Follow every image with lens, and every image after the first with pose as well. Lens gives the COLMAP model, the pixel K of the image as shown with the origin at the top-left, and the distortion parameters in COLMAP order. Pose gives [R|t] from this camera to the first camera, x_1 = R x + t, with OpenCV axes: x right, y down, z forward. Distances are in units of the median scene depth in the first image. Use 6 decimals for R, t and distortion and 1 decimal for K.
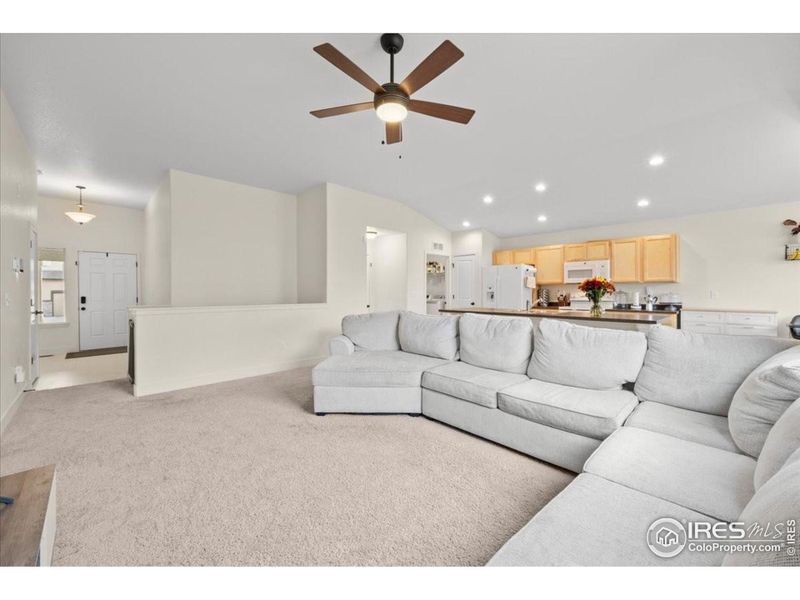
lens RADIAL K [[324.6, 0, 397.7], [0, 324.6, 290.7], [0, 0, 1]] dist [0.000272, 0.000016]
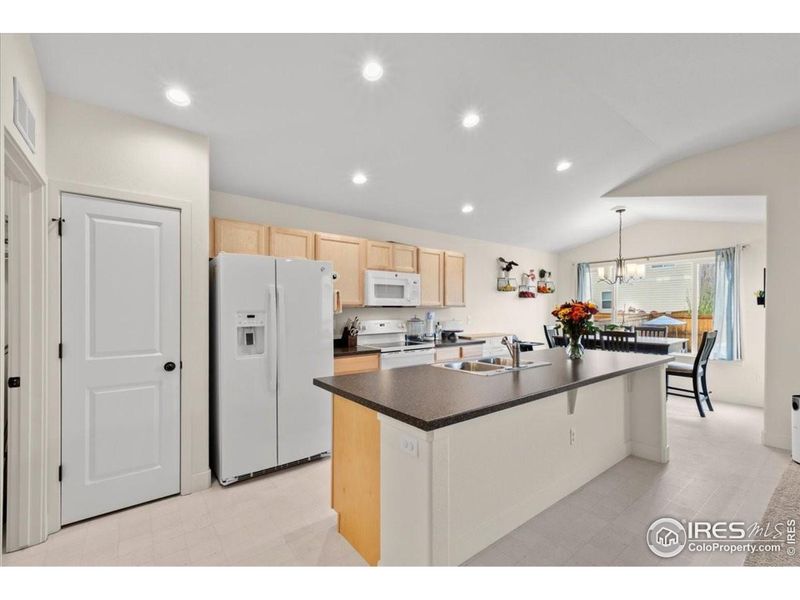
lens RADIAL K [[341.5, 0, 399.8], [0, 341.5, 309.8], [0, 0, 1]] dist [0.001586, 0.000480]
pose [[0.104796, 0.004531, 0.994483, -0.098941], [0.006270, 0.999967, -0.005216, -0.015397], [-0.994474, 0.006782, 0.104764, 1.062413]]
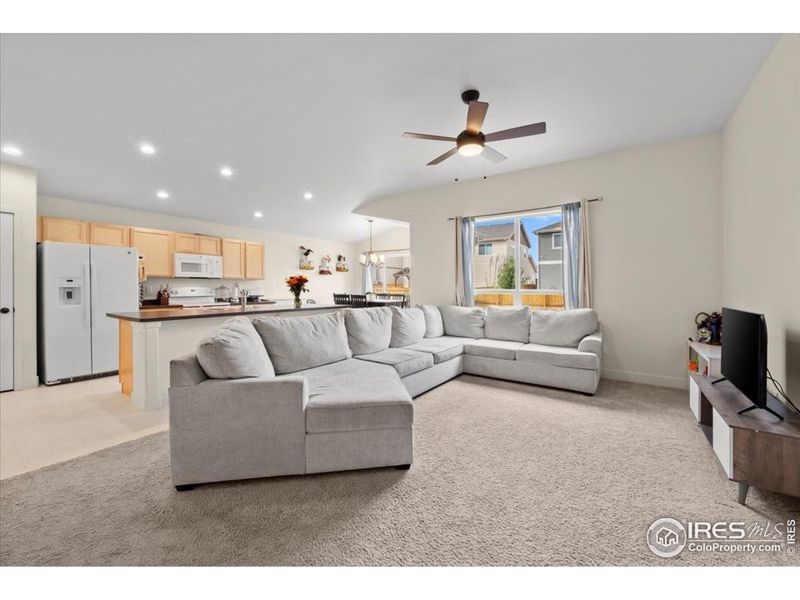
lens RADIAL K [[324.6, 0, 397.7], [0, 324.6, 290.7], [0, 0, 1]] dist [0.000272, 0.000016]
pose [[-0.200453, -0.006464, 0.979682, -0.542054], [0.001781, 0.999974, 0.006962, 0.010066], [-0.979702, 0.003141, -0.200436, 0.719308]]
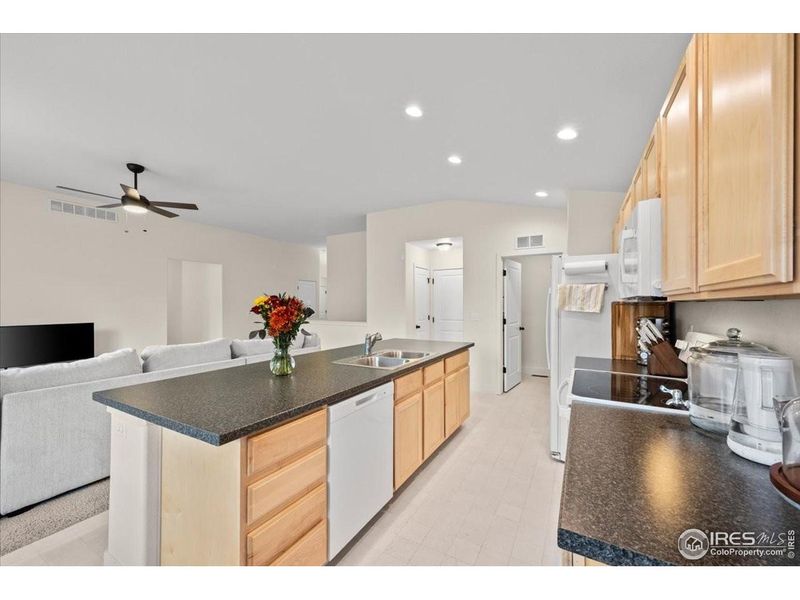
lens RADIAL K [[313.0, 0, 400.0], [0, 313.0, 300.0], [0, 0, 1]] dist [0.000416, 0.000030]
pose [[0.280336, -0.010537, -0.959844, 0.902055], [-0.001506, 0.999934, -0.011417, -0.022970], [0.959901, 0.004646, 0.280301, 0.847087]]
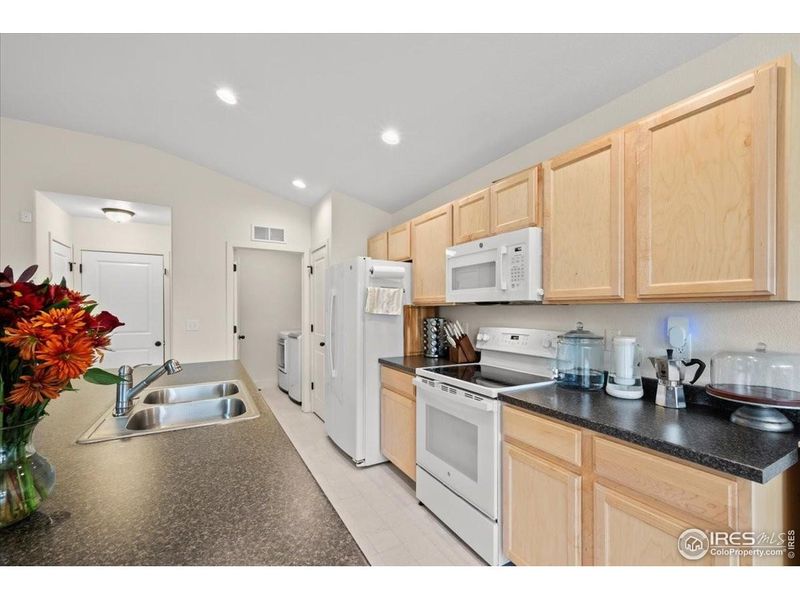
lens RADIAL K [[341.5, 0, 399.8], [0, 341.5, 309.8], [0, 0, 1]] dist [0.001586, 0.000480]
pose [[0.970735, 0.002845, -0.240137, 0.667556], [-0.002318, 0.999994, 0.002478, -0.019691], [0.240142, -0.001849, 0.970736, 0.725810]]
